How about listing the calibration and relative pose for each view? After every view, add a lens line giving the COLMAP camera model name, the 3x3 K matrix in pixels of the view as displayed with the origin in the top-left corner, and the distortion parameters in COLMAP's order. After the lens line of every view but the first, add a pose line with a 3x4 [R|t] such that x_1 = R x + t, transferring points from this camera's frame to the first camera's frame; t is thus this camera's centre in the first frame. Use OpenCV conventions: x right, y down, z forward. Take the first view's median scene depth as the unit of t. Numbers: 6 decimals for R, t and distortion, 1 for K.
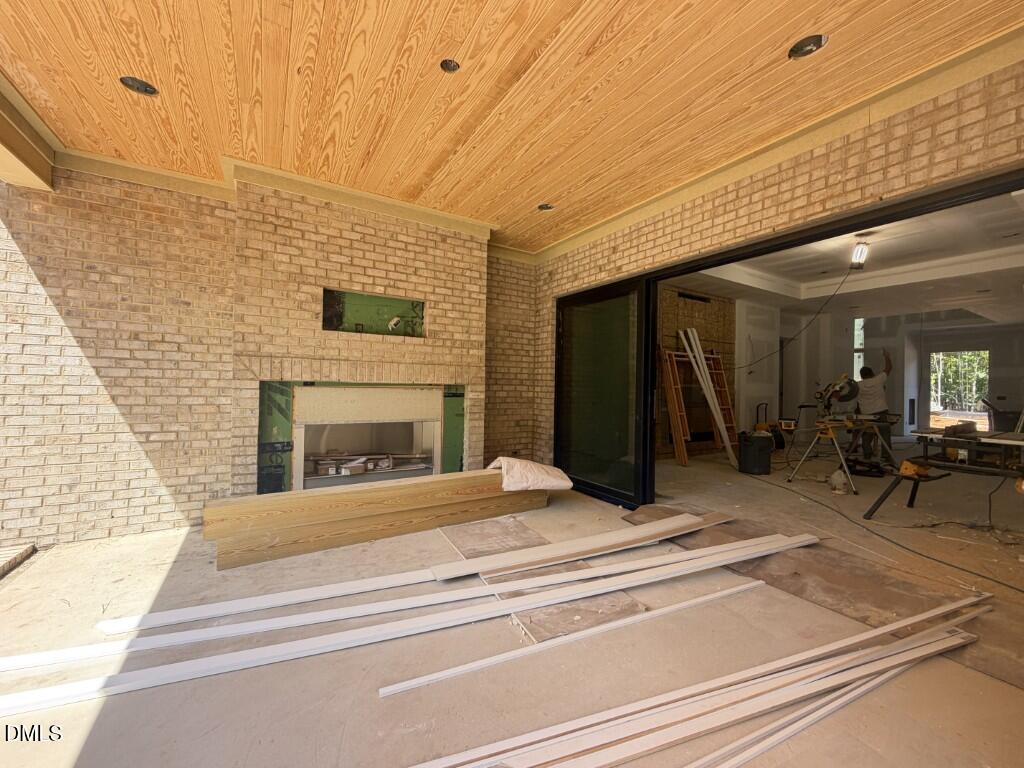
lens RADIAL K [[409.6, 0, 511.1], [0, 409.6, 383.7], [0, 0, 1]] dist [0.001147, 0.000387]
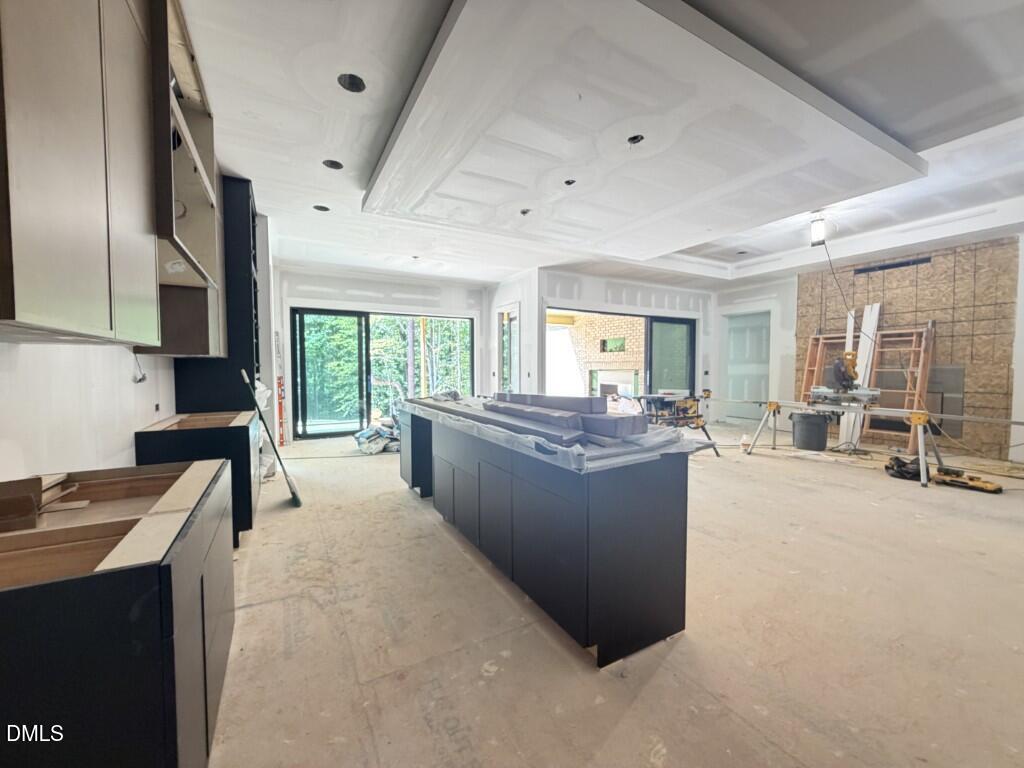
lens RADIAL K [[409.6, 0, 514.7], [0, 409.6, 380.8], [0, 0, 1]] dist [0.001147, 0.000387]
pose [[-0.028586, 0.012818, -0.999509, 2.542511], [0.010998, 0.999861, 0.012508, 0.035027], [0.999531, -0.010635, -0.028723, 0.385450]]
